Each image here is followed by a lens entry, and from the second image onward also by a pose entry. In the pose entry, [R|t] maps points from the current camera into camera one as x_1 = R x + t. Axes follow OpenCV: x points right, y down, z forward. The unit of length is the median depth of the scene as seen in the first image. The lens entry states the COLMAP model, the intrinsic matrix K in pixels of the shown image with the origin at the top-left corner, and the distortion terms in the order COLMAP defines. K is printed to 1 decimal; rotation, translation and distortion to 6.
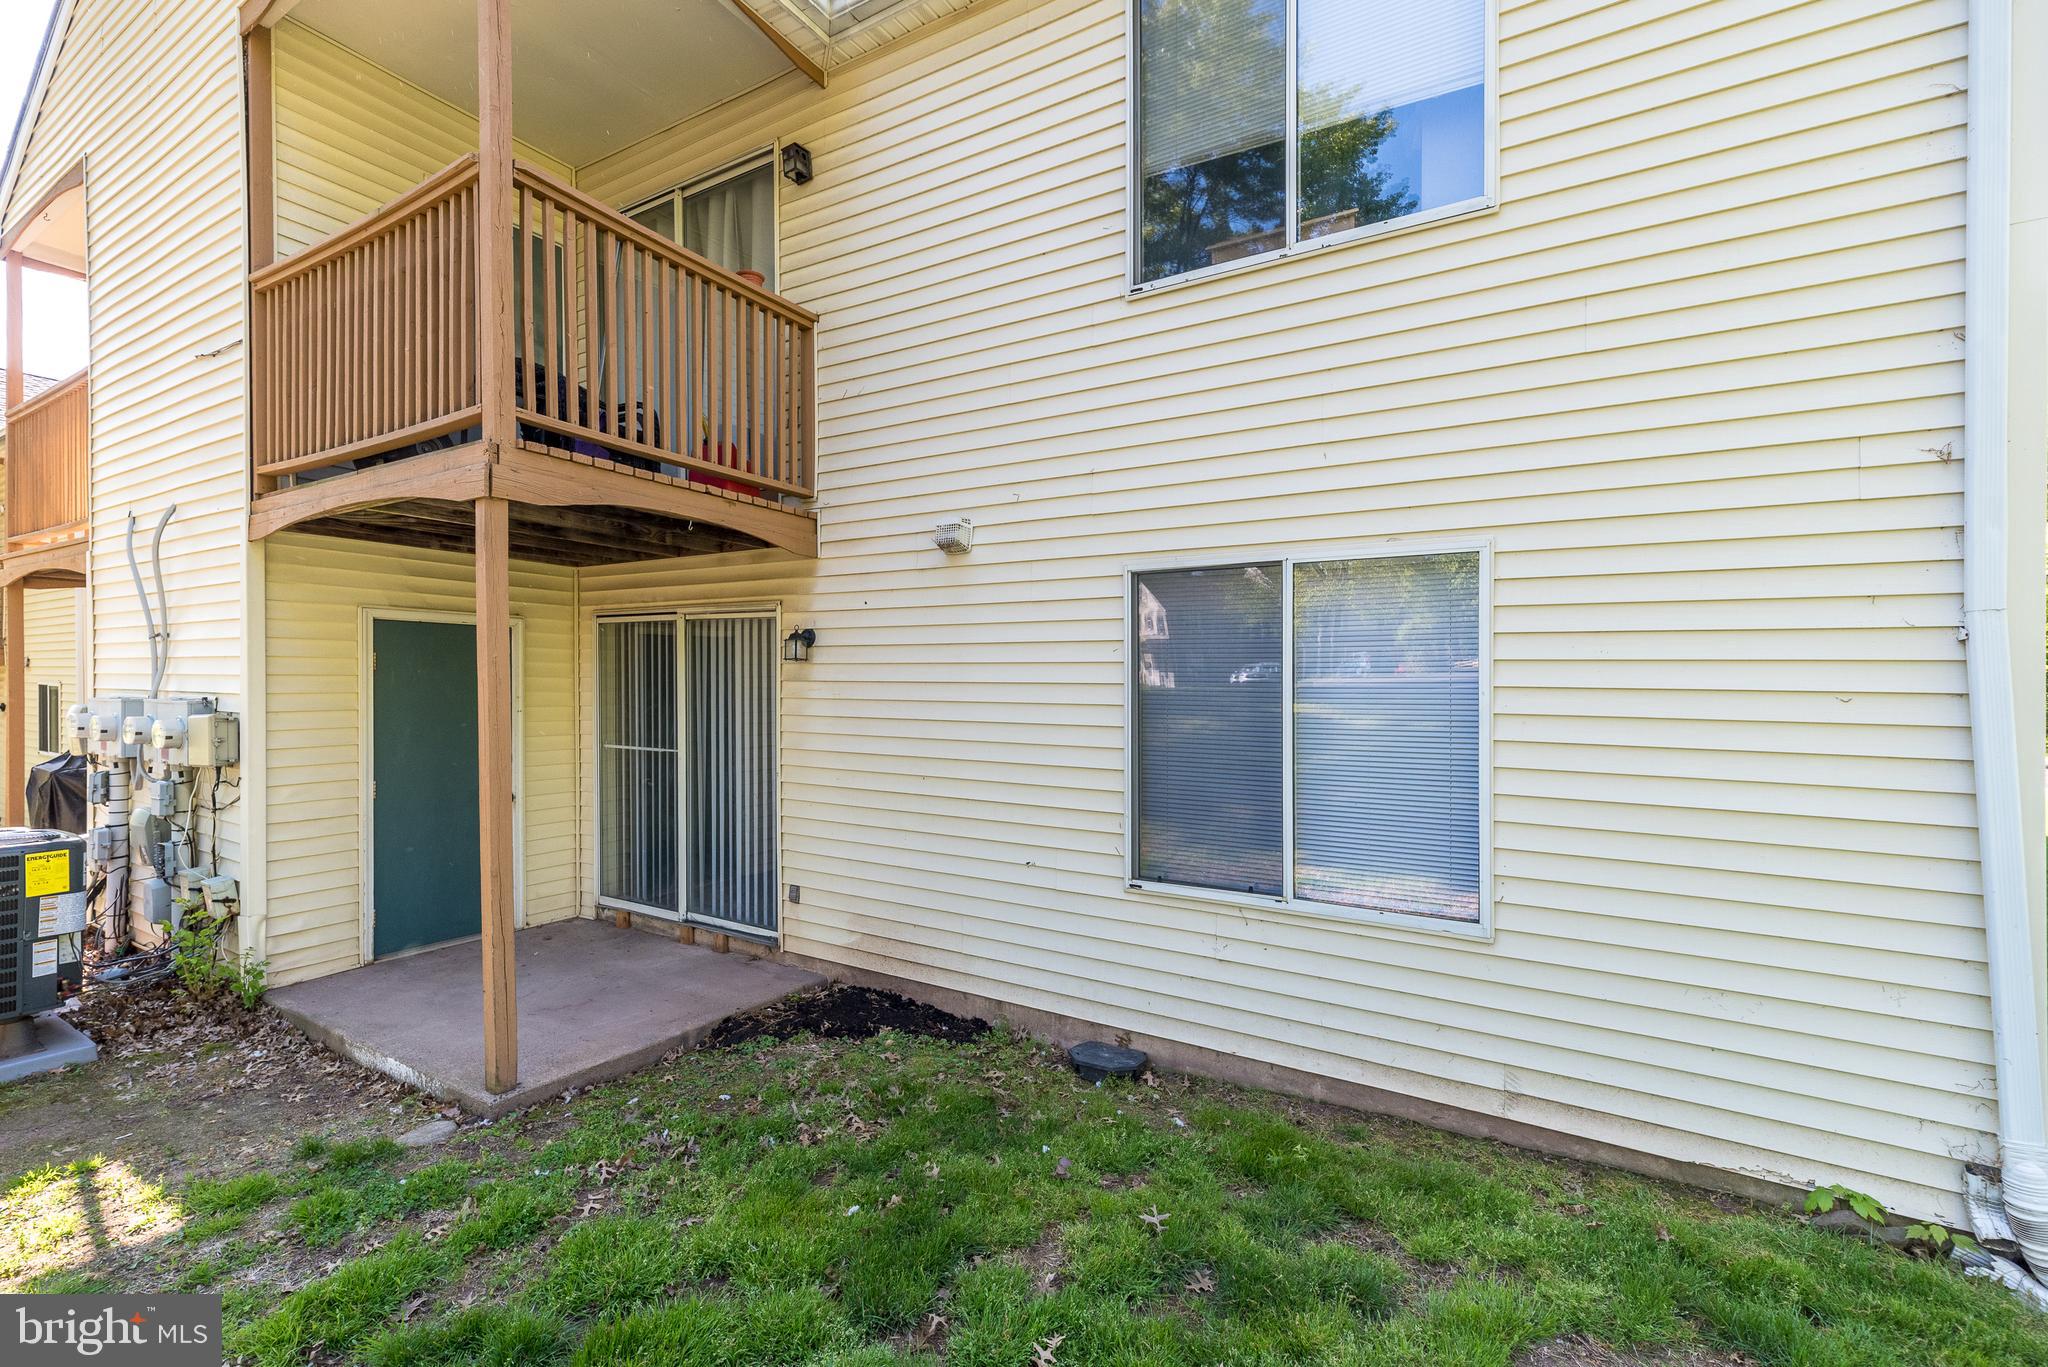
lens RADIAL K [[891.0, 0, 1027.3], [0, 891.0, 690.4], [0, 0, 1]] dist [0.005141, 0.000300]
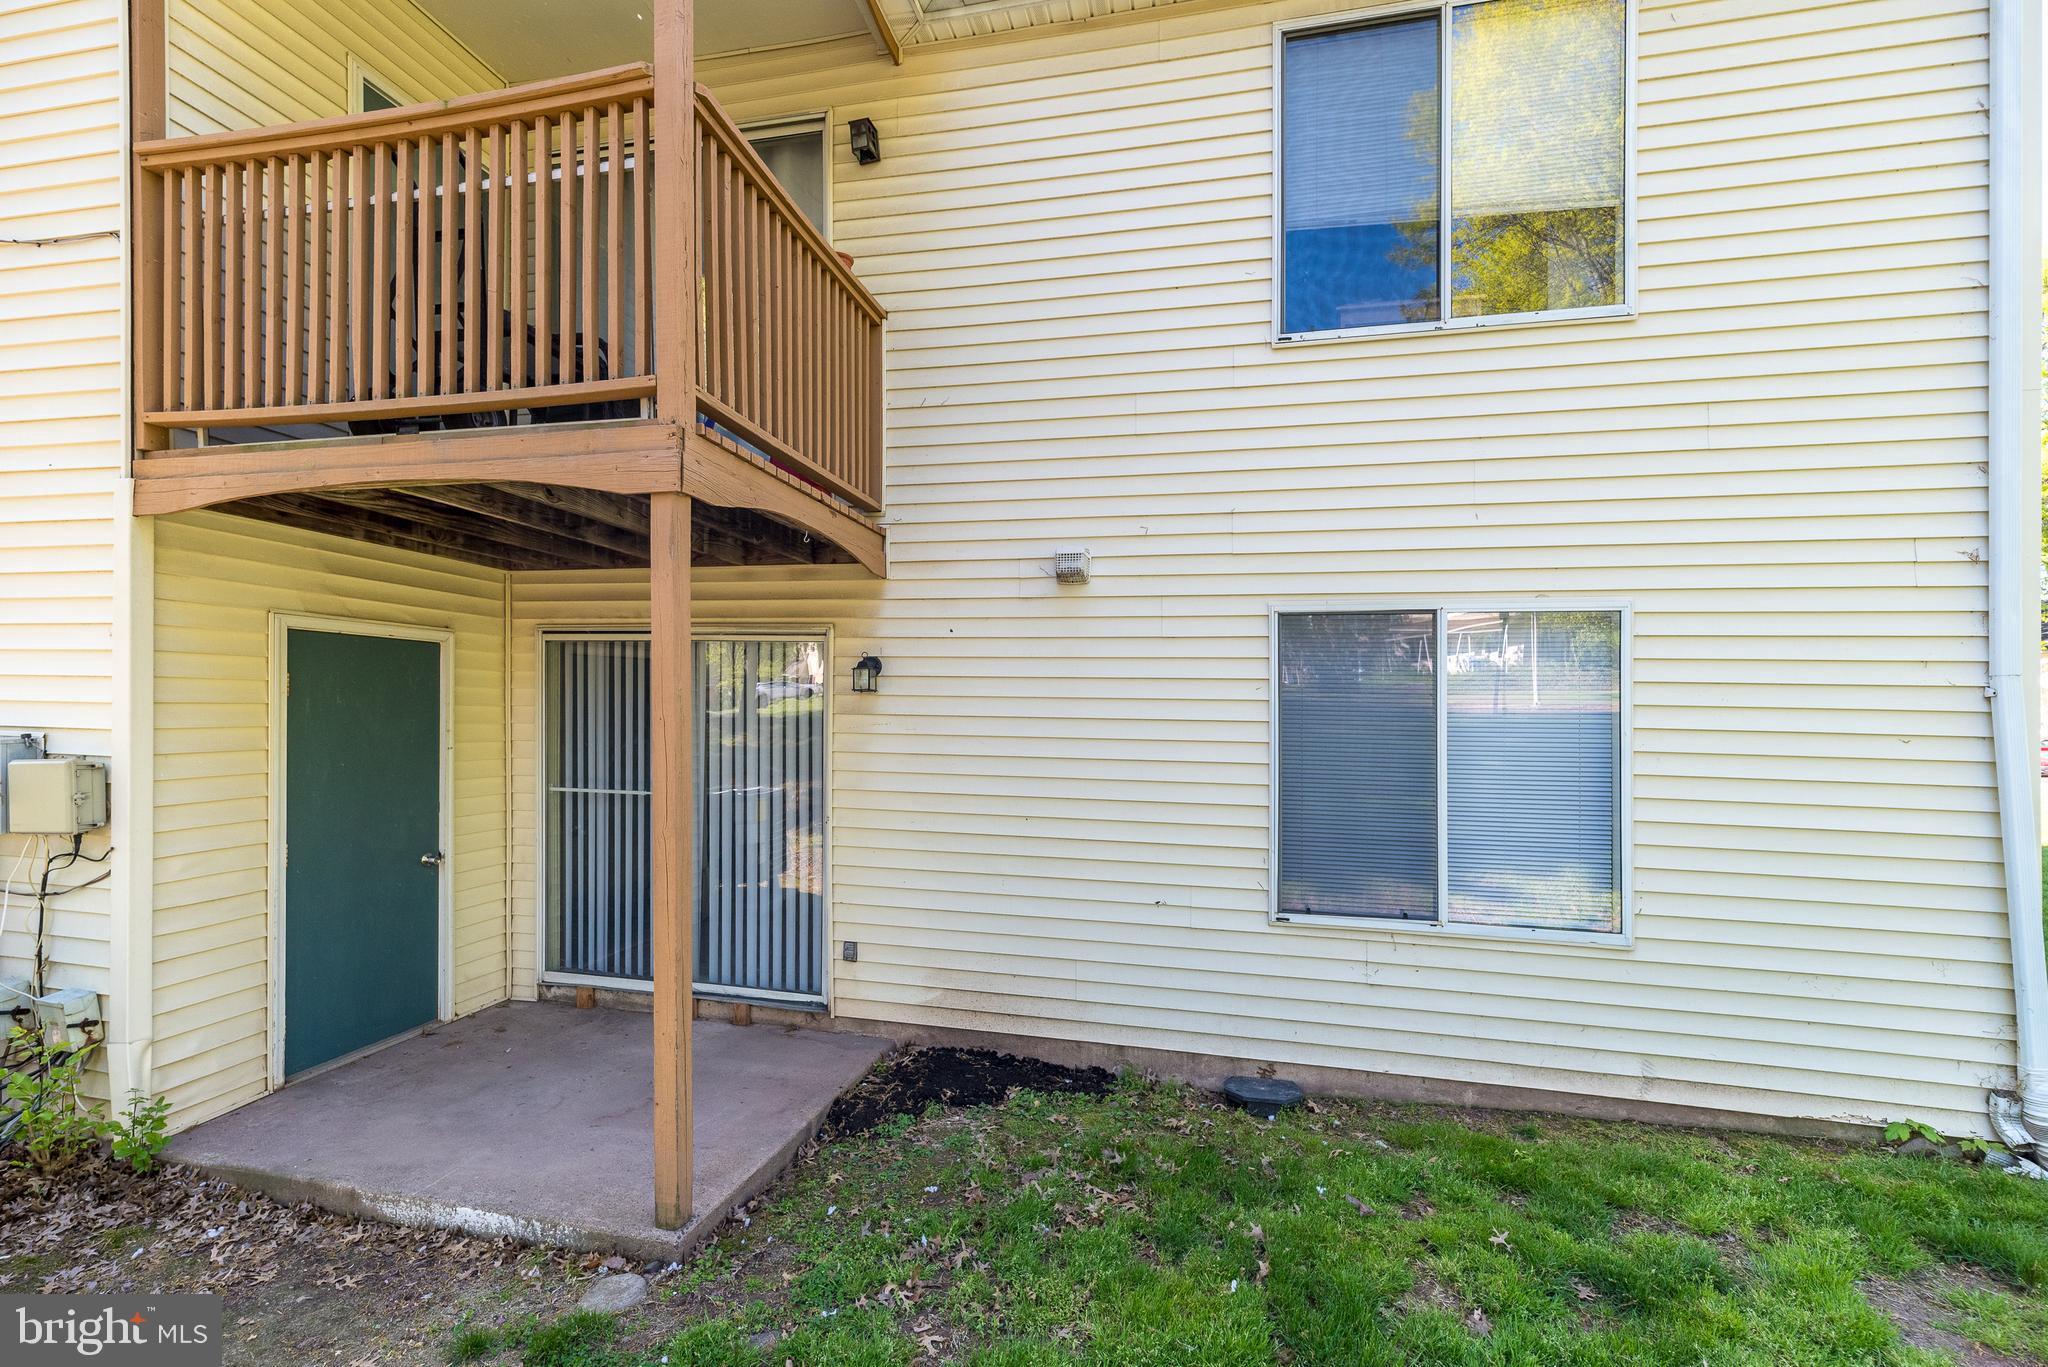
lens RADIAL K [[898.8, 0, 1020.6], [0, 898.8, 708.5], [0, 0, 1]] dist [0.005370, 0.000406]
pose [[0.950422, 0.007277, 0.310879, -0.472268], [-0.005756, 0.999967, -0.005809, -0.014565], [-0.310911, 0.003732, 0.950432, 0.106991]]
